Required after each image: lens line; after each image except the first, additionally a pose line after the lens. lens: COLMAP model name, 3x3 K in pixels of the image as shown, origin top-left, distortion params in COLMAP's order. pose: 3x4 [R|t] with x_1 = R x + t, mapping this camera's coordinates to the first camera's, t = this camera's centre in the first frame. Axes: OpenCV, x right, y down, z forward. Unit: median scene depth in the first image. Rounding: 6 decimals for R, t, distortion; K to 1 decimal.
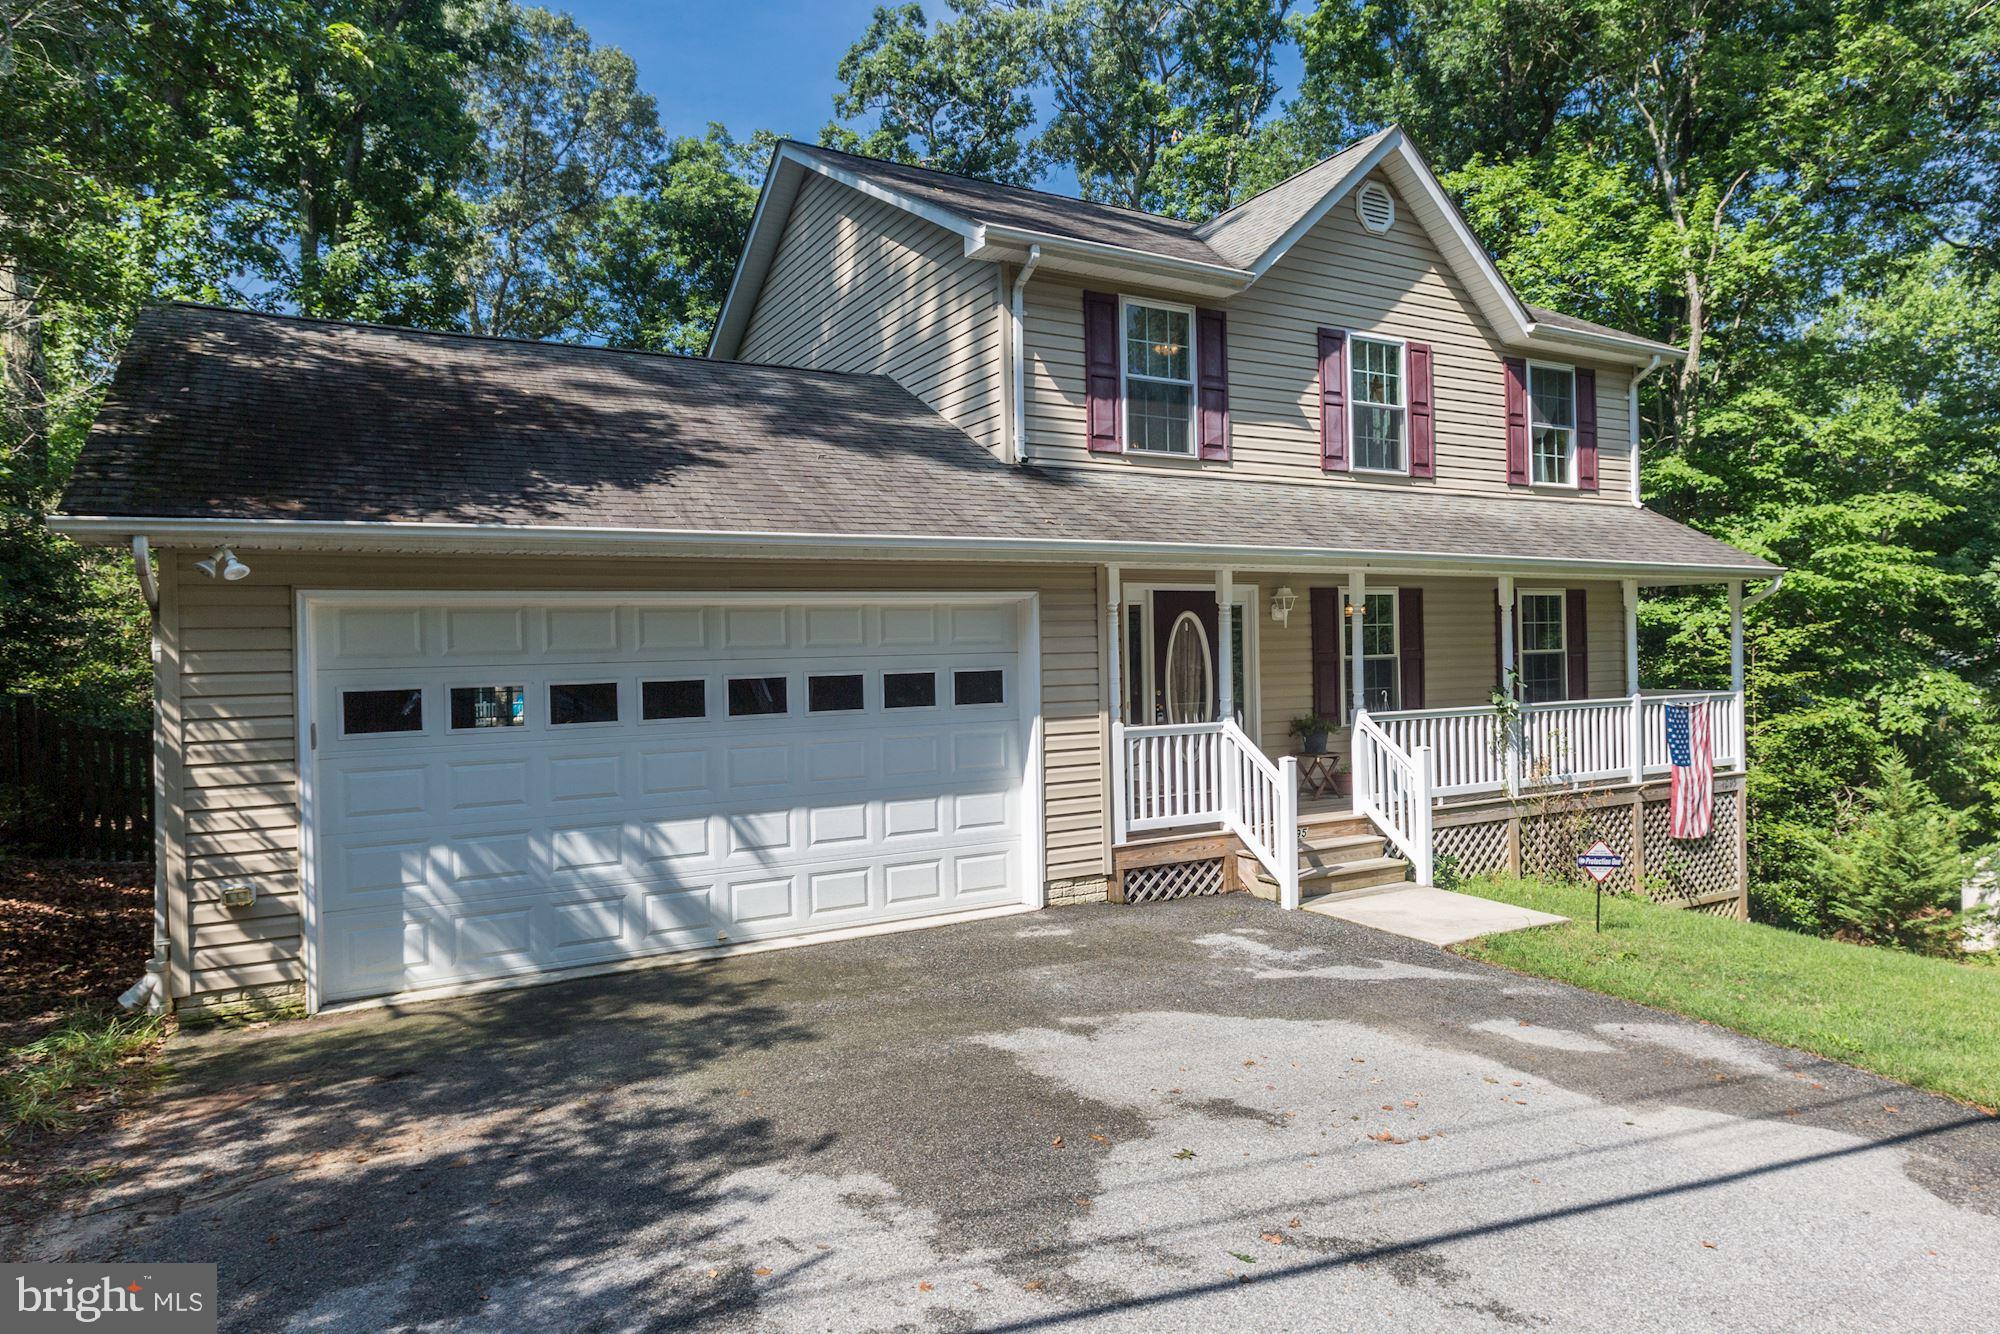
lens RADIAL K [[946.4, 0, 1000.2], [0, 946.4, 659.4], [0, 0, 1]] dist [-0.038518, 0.029781]
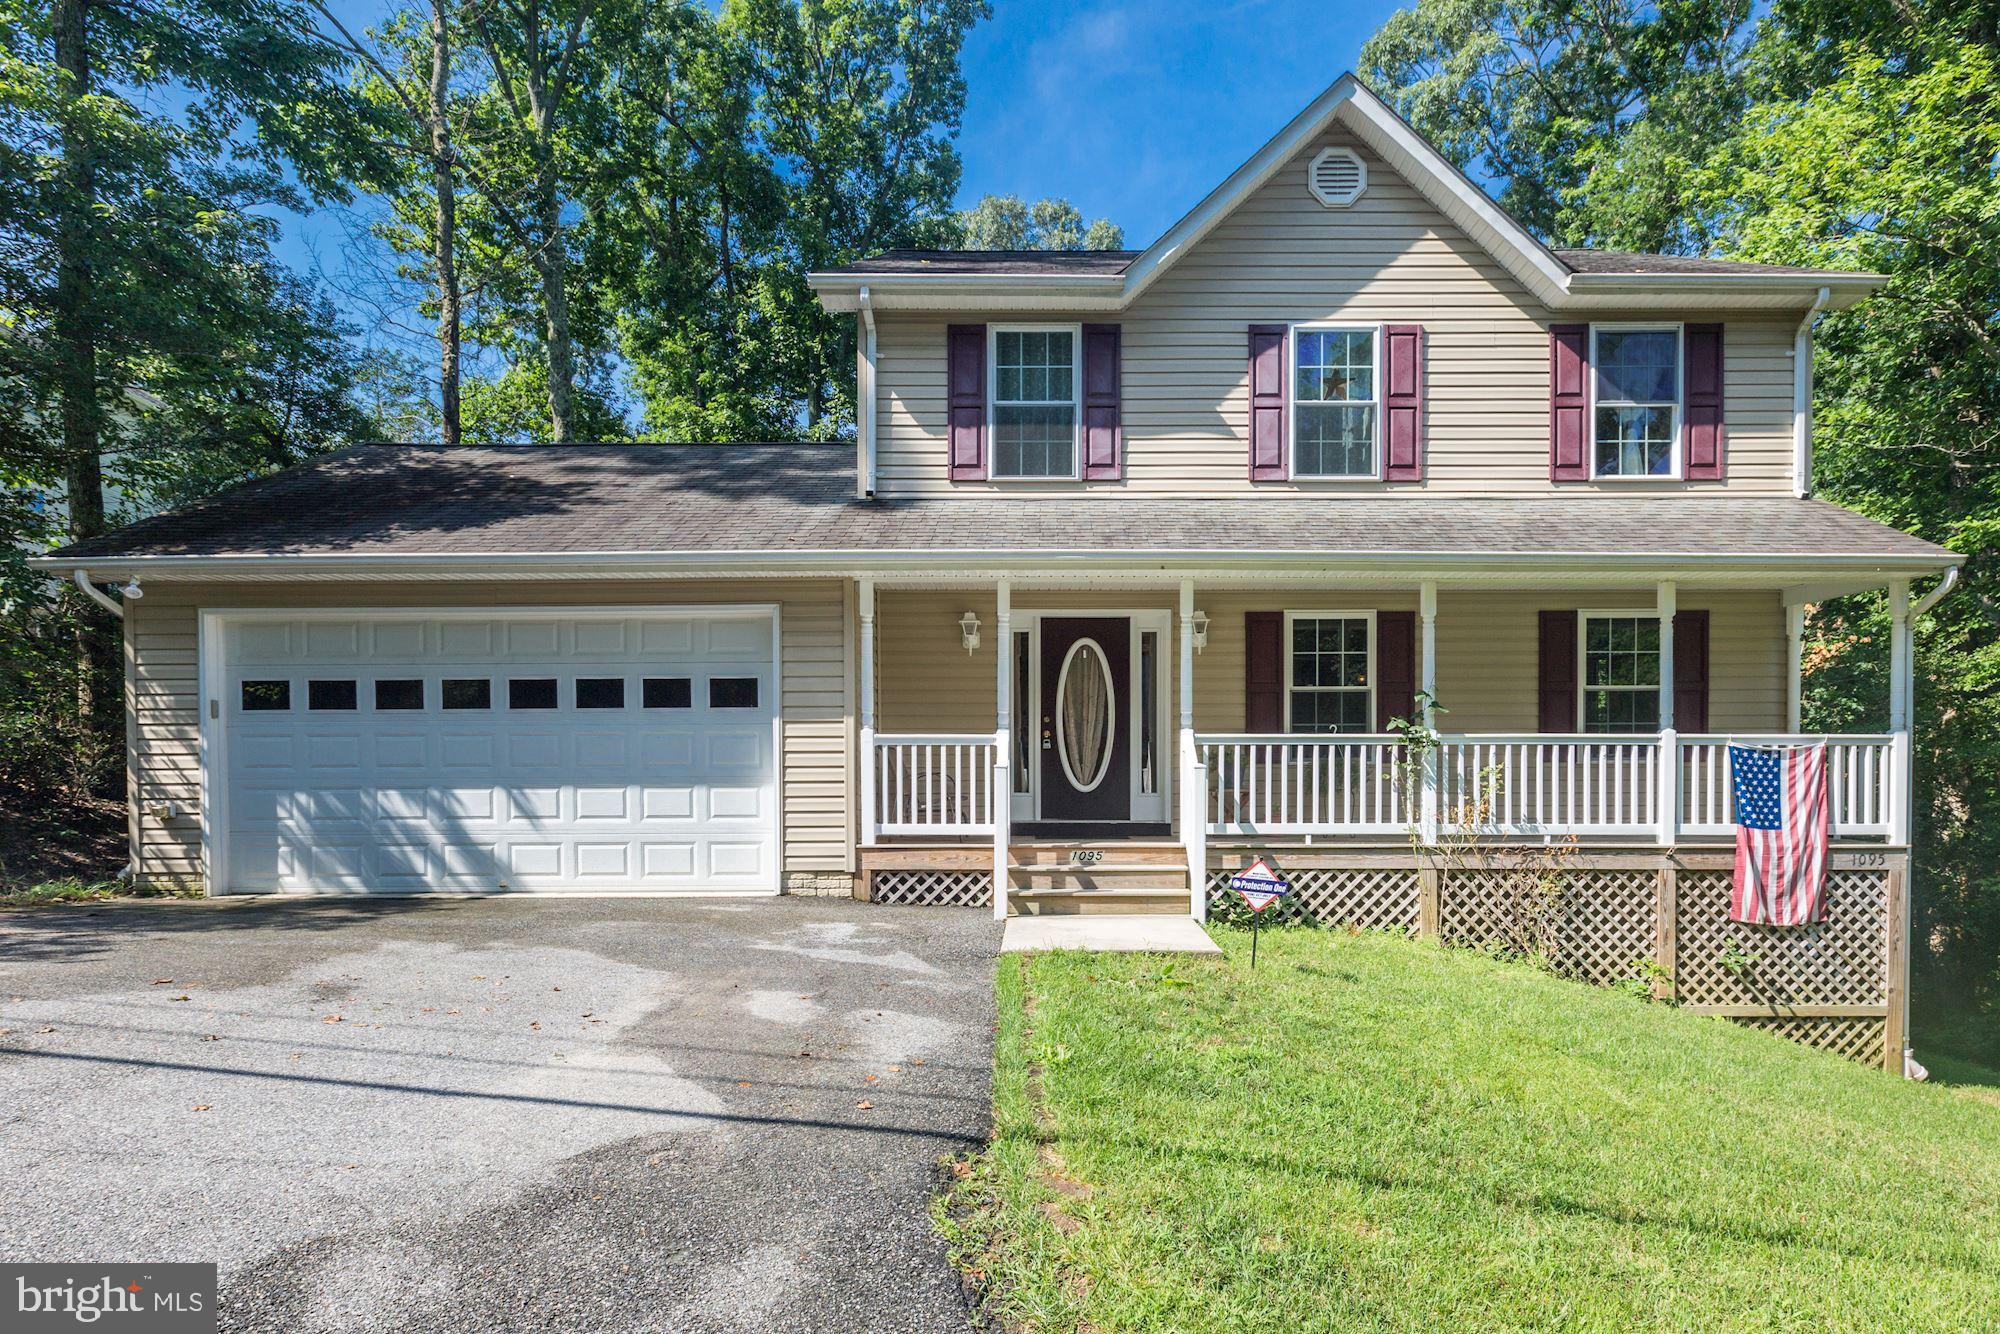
lens RADIAL K [[890.1, 0, 1002.9], [0, 890.1, 760.6], [0, 0, 1]] dist [-0.031986, 0.024283]
pose [[0.916998, 0.022851, -0.398237, 0.538843], [-0.015986, 0.999661, 0.020550, 0.064865], [0.398572, -0.012478, 0.917052, 0.126562]]
